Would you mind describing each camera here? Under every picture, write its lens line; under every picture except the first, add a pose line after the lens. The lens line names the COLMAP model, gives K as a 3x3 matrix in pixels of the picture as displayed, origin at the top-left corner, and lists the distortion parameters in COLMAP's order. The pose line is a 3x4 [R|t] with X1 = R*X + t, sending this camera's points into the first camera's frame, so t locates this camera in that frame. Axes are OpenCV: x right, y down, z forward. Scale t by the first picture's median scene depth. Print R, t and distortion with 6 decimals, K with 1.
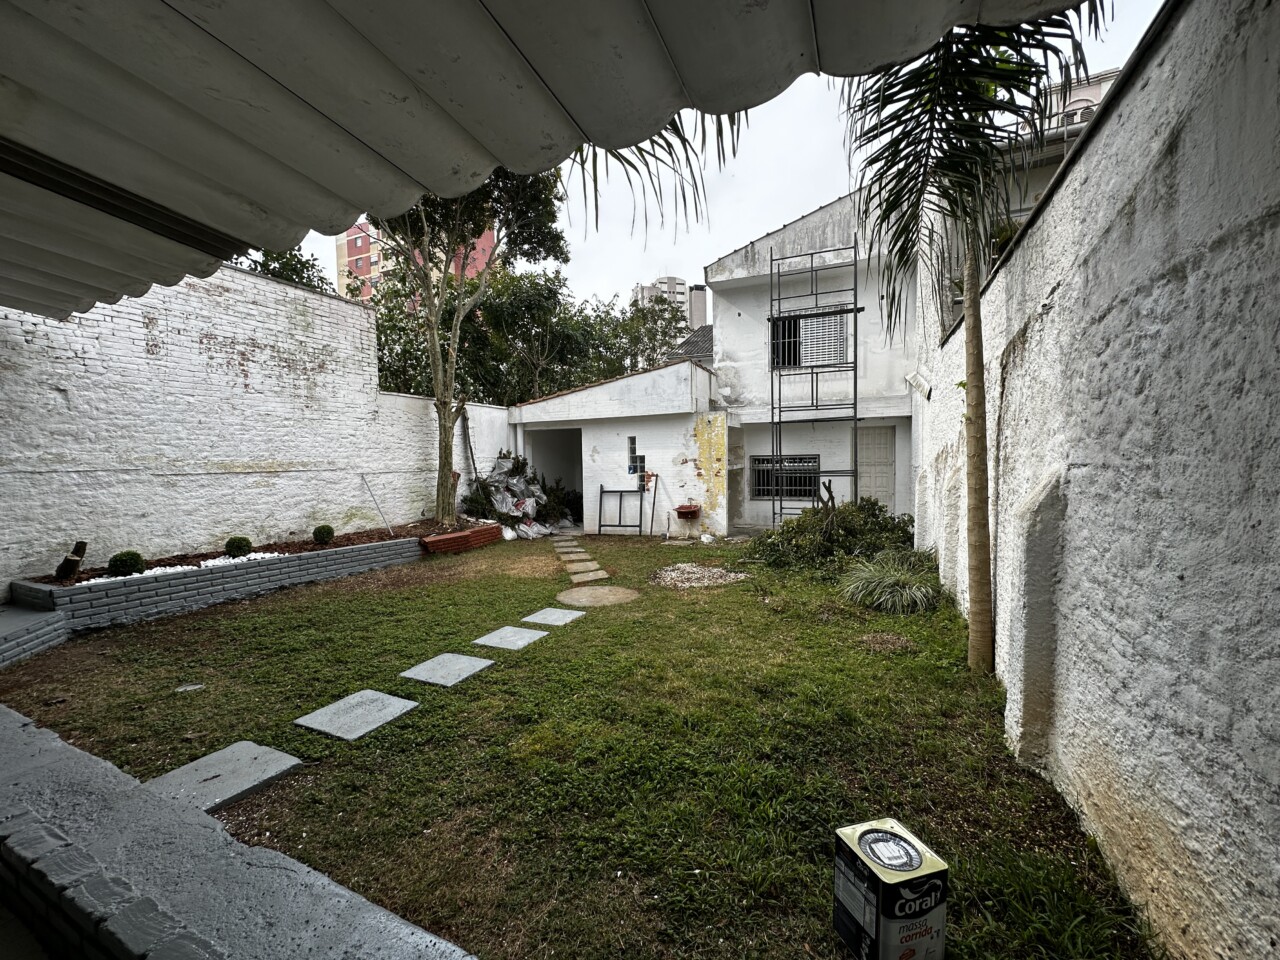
lens RADIAL K [[509.9, 0, 641.0], [0, 509.9, 485.2], [0, 0, 1]] dist [-0.006111, 0.000935]
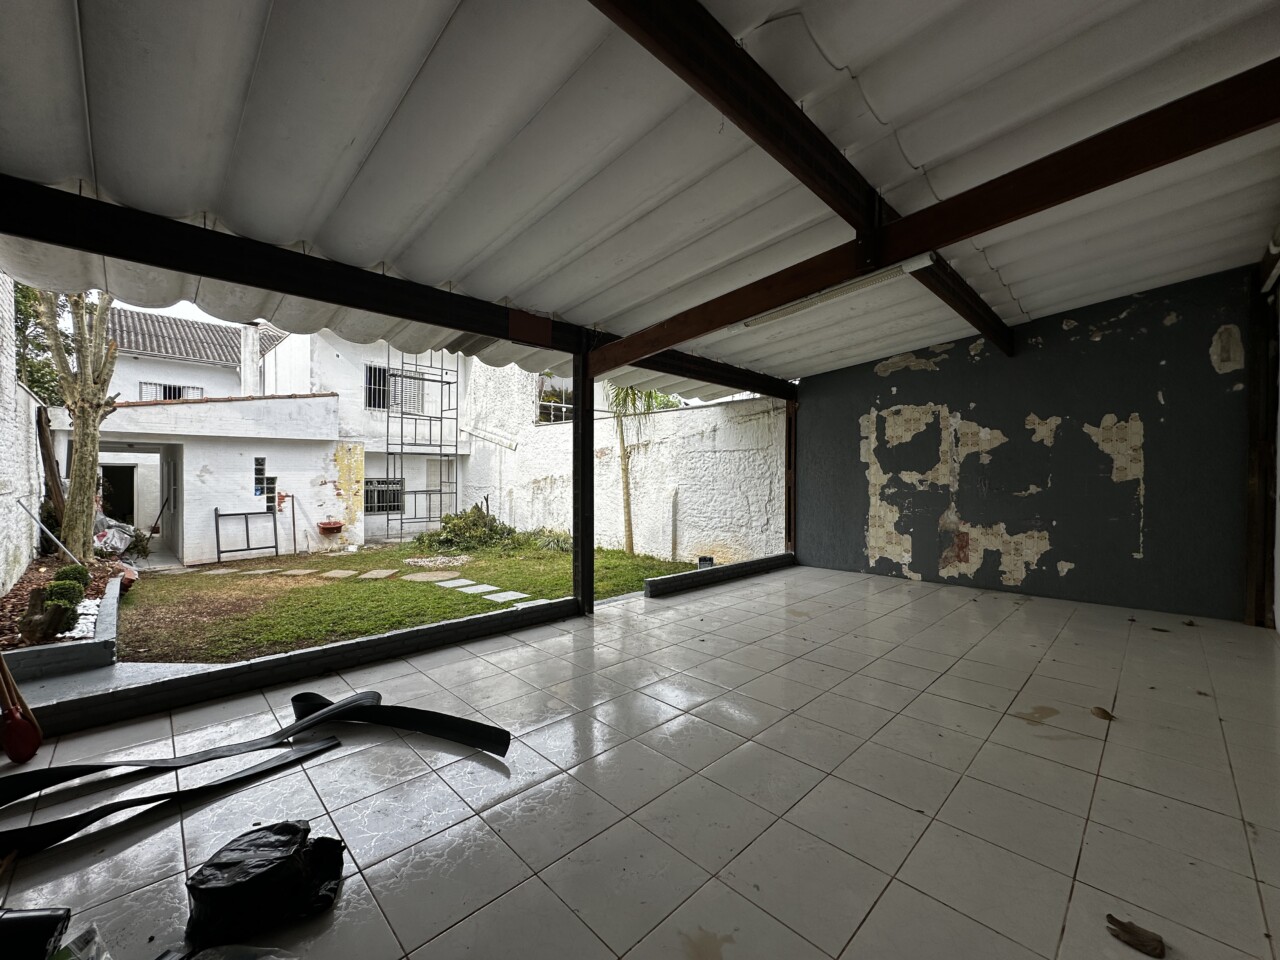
lens RADIAL K [[509.9, 0, 638.1], [0, 509.9, 480.0], [0, 0, 1]] dist [-0.006111, 0.000935]
pose [[0.364772, 0.010225, 0.931041, -0.594943], [0.039679, 0.998861, -0.026516, 0.003107], [-0.930251, 0.046615, 0.363951, -0.036412]]
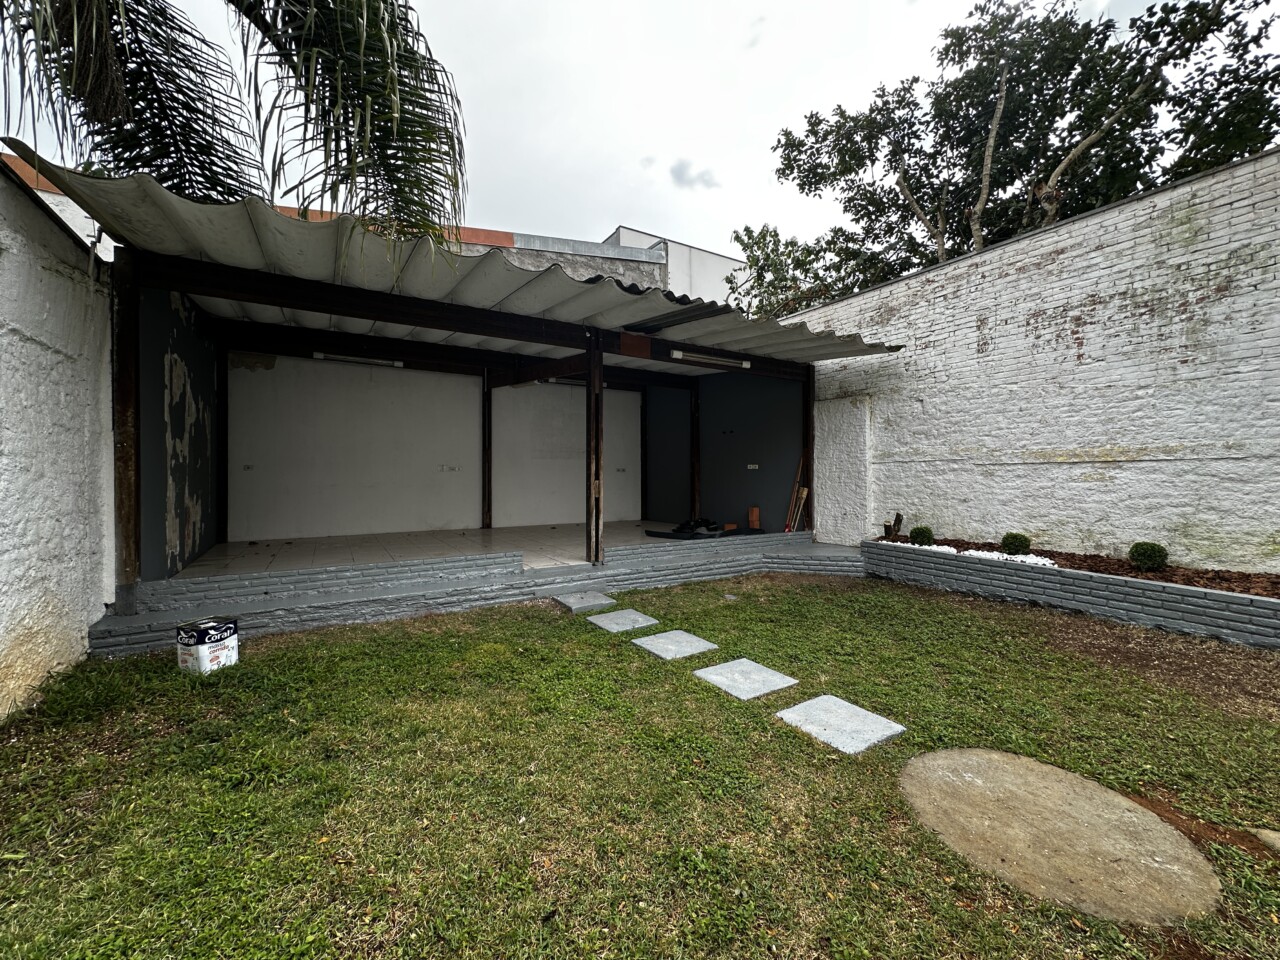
lens RADIAL K [[509.9, 0, 635.1], [0, 509.9, 479.6], [0, 0, 1]] dist [-0.006111, 0.000935]
pose [[-0.551213, 0.018819, -0.834153, 0.362500], [-0.031676, 0.998553, 0.043460, -0.012281], [0.833763, 0.050378, -0.549819, 1.023953]]
